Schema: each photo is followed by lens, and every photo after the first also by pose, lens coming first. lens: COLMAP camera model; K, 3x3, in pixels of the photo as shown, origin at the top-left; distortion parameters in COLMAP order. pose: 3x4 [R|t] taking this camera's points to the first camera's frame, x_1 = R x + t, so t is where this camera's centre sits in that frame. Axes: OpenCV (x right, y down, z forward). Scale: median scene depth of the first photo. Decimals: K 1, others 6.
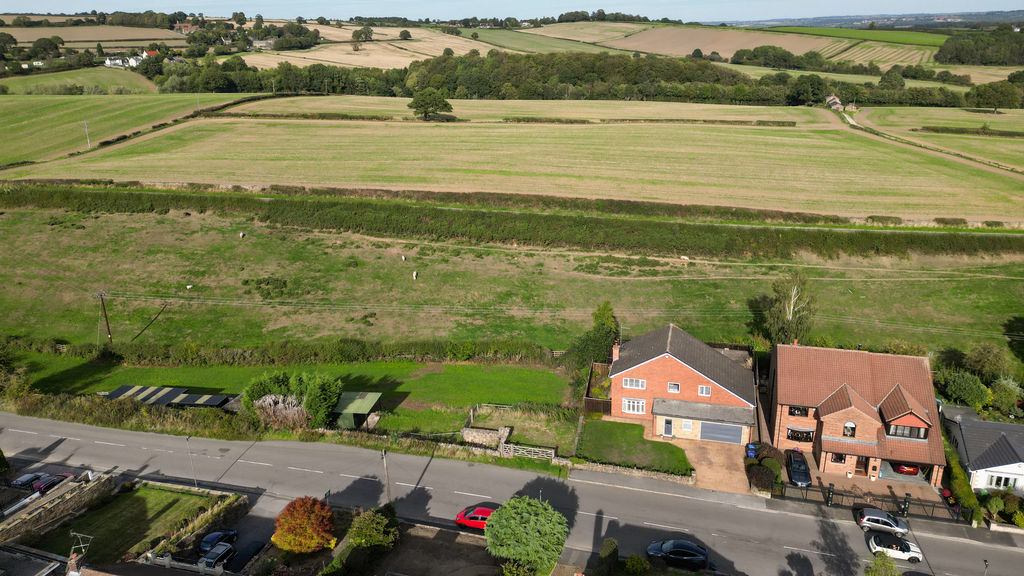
lens RADIAL K [[714.6, 0, 503.2], [0, 714.6, 286.4], [0, 0, 1]] dist [0.115771, -0.136626]
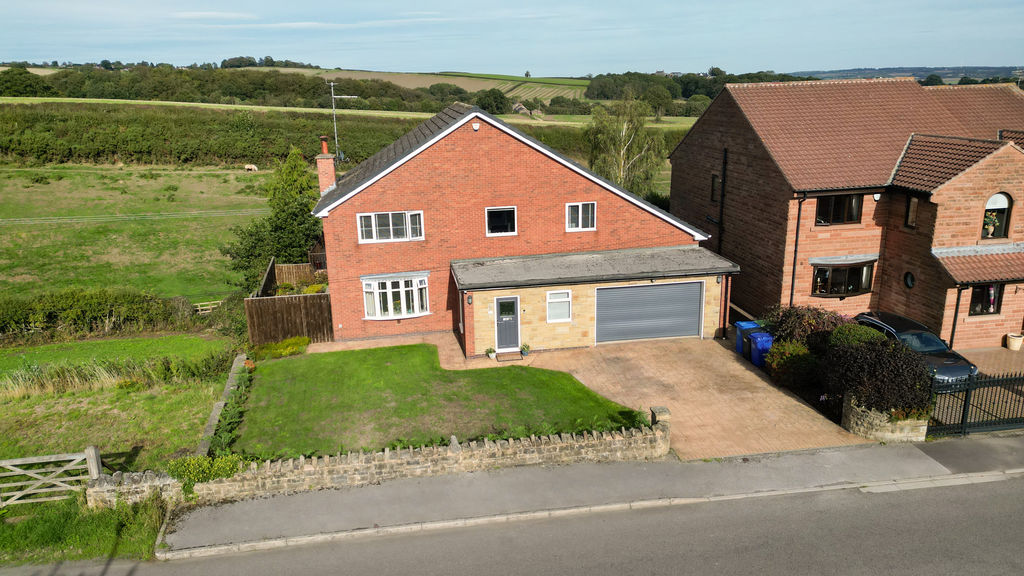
lens RADIAL K [[714.6, 0, 503.2], [0, 714.6, 286.4], [0, 0, 1]] dist [0.115771, -0.136626]
pose [[0.911921, -0.103209, 0.397175, 0.091602], [0.136918, 0.988919, -0.057388, 0.188013], [-0.386851, 0.106713, 0.915947, 0.662360]]
